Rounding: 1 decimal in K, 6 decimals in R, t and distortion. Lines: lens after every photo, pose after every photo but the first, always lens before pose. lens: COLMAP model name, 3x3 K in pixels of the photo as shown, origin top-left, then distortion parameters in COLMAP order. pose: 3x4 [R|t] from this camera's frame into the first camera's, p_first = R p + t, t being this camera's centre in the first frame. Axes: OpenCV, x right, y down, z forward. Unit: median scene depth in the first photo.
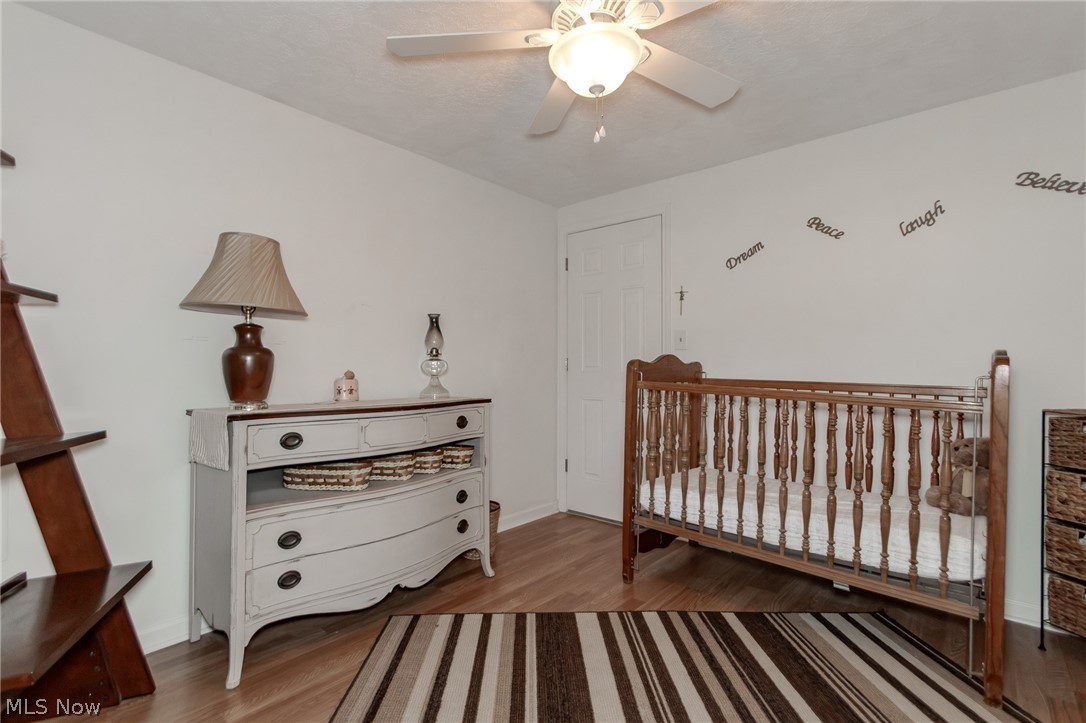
lens RADIAL K [[512.9, 0, 543.1], [0, 512.9, 366.1], [0, 0, 1]] dist [0.003247, 0.003265]
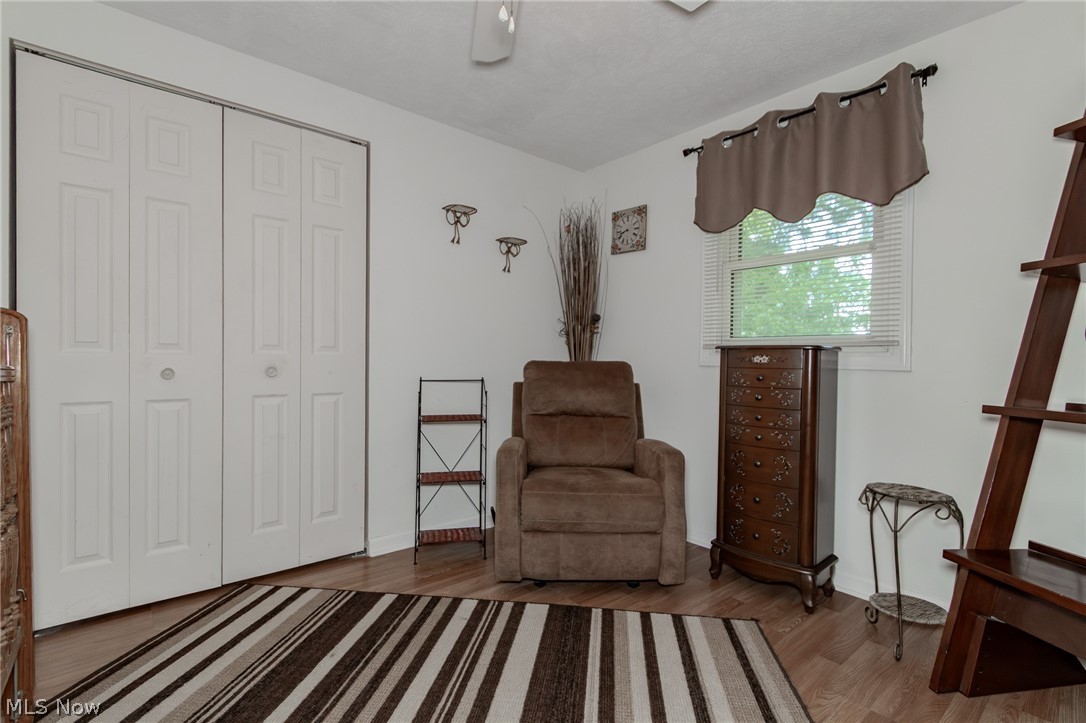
lens RADIAL K [[512.9, 0, 541.7], [0, 512.9, 365.0], [0, 0, 1]] dist [0.003247, 0.003265]
pose [[-0.987187, -0.021129, 0.158163, -0.062919], [-0.021557, 0.999767, -0.000991, 0.055900], [-0.158105, -0.004388, -0.987413, 1.882347]]
